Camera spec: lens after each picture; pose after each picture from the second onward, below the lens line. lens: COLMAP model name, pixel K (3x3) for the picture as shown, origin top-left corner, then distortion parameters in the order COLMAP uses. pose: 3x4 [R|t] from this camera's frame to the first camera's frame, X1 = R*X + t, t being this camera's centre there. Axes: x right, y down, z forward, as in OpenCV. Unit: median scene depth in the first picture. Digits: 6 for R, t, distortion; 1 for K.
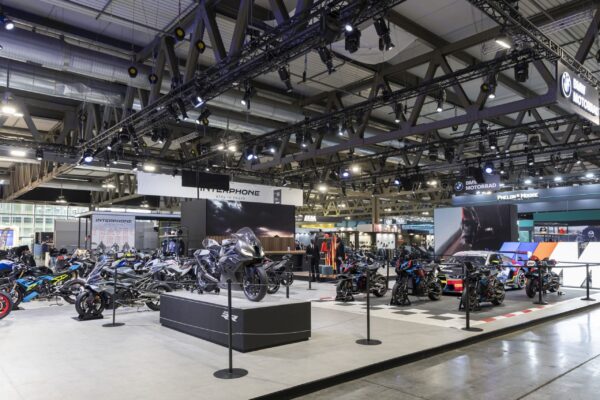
lens RADIAL K [[436.0, 0, 296.3], [0, 436.0, 219.5], [0, 0, 1]] dist [0.012526, 0.011893]
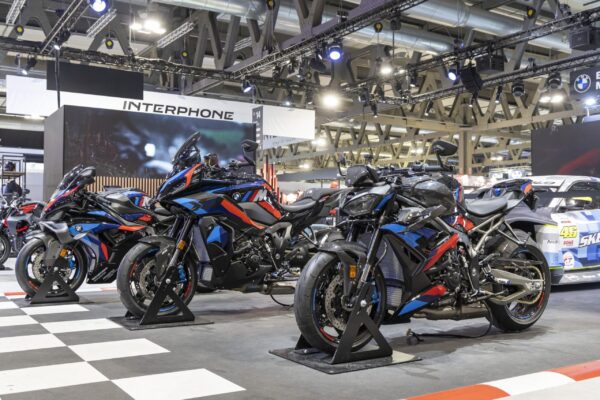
lens RADIAL K [[620.1, 0, 295.9], [0, 620.1, 204.6], [0, 0, 1]] dist [0.000543, 0.000000]
pose [[0.989763, 0.000985, -0.142717, 0.333379], [0.003509, 0.999506, 0.031230, 0.093977], [0.142677, -0.031411, 0.989271, 0.535705]]
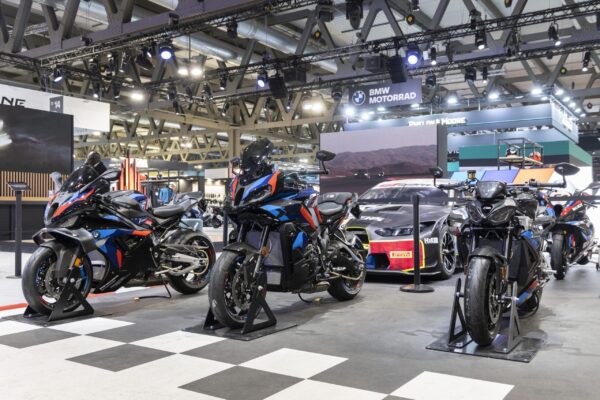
lens RADIAL K [[565.4, 0, 296.2], [0, 565.4, 198.1], [0, 0, 1]] dist [0.002001, 0.000000]
pose [[0.961807, 0.001552, 0.273723, 0.150820], [-0.012484, 0.999192, 0.038202, 0.084542], [-0.273443, -0.040160, 0.961050, 0.557971]]
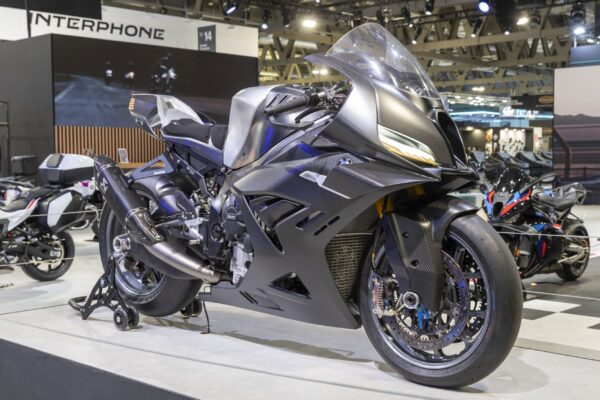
lens RADIAL K [[828.1, 0, 303.6], [0, 828.1, 198.9], [0, 0, 1]] dist [0.001243, 0.000000]
pose [[0.993572, -0.008966, 0.112848, -0.112305], [-0.003828, 0.993627, 0.112650, 0.032748], [-0.113139, -0.112358, 0.987206, 0.357066]]
